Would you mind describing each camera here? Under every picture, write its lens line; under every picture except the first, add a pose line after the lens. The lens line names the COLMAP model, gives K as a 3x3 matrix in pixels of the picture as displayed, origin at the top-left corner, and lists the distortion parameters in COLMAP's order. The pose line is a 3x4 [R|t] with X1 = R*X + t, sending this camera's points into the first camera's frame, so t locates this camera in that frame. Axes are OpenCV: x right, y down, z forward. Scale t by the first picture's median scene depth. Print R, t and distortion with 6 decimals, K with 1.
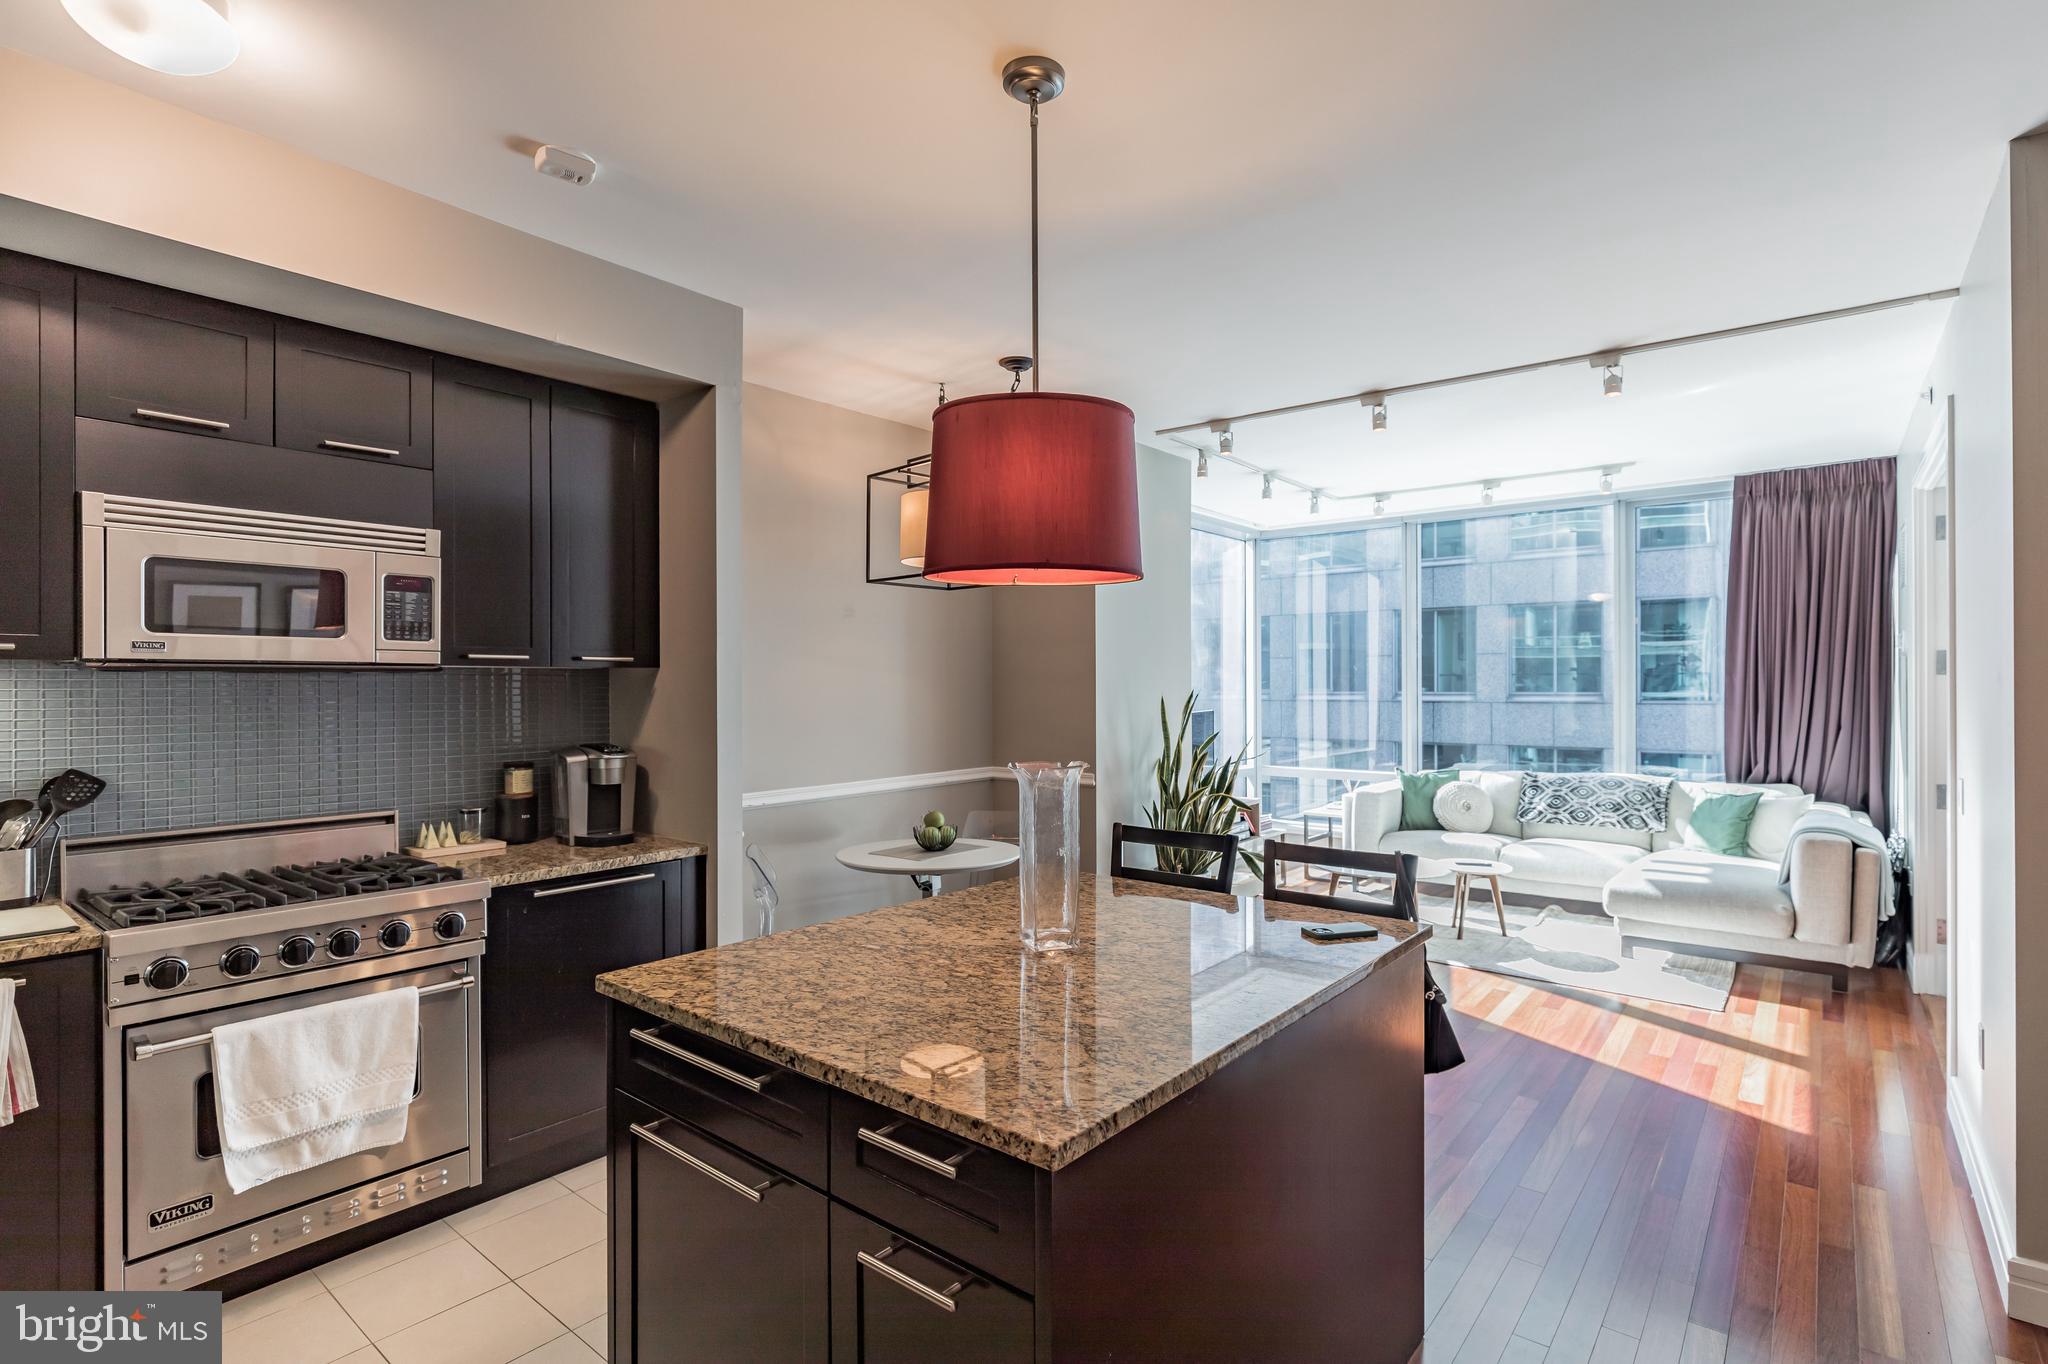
lens RADIAL K [[1017.1, 0, 1024.4], [0, 1017.1, 680.0], [0, 0, 1]] dist [-0.000674, -0.000320]
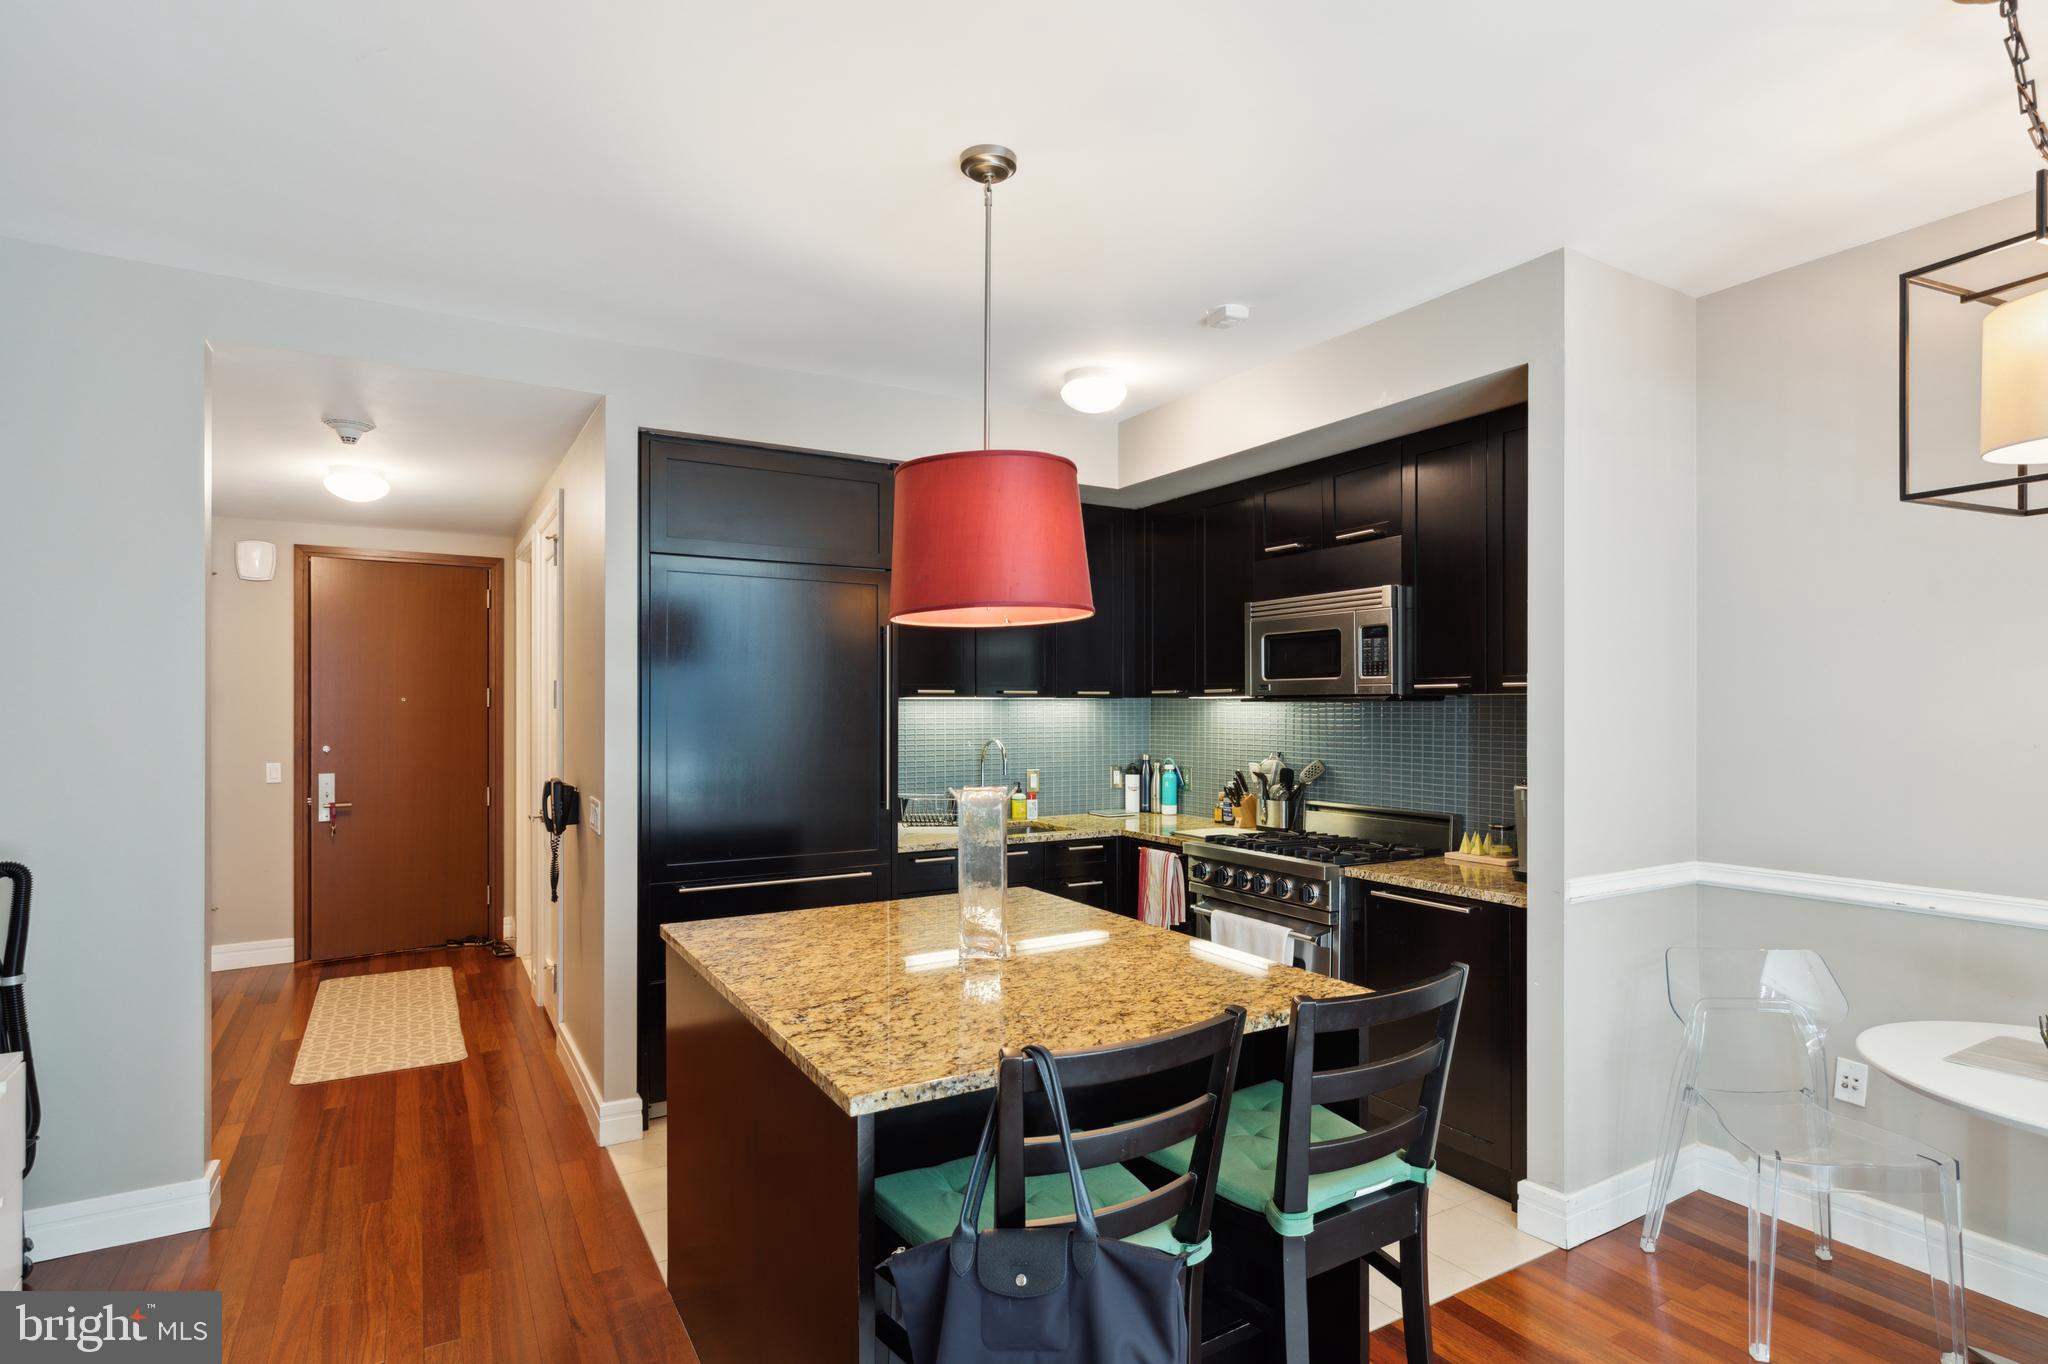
lens RADIAL K [[1047.3, 0, 1032.4], [0, 1047.3, 709.3], [0, 0, 1]] dist [0.002008, -0.000627]
pose [[-0.352376, 0.004164, -0.935849, 0.808195], [0.005507, 0.999982, 0.002376, -0.002781], [0.935842, -0.004317, -0.352392, 1.109459]]
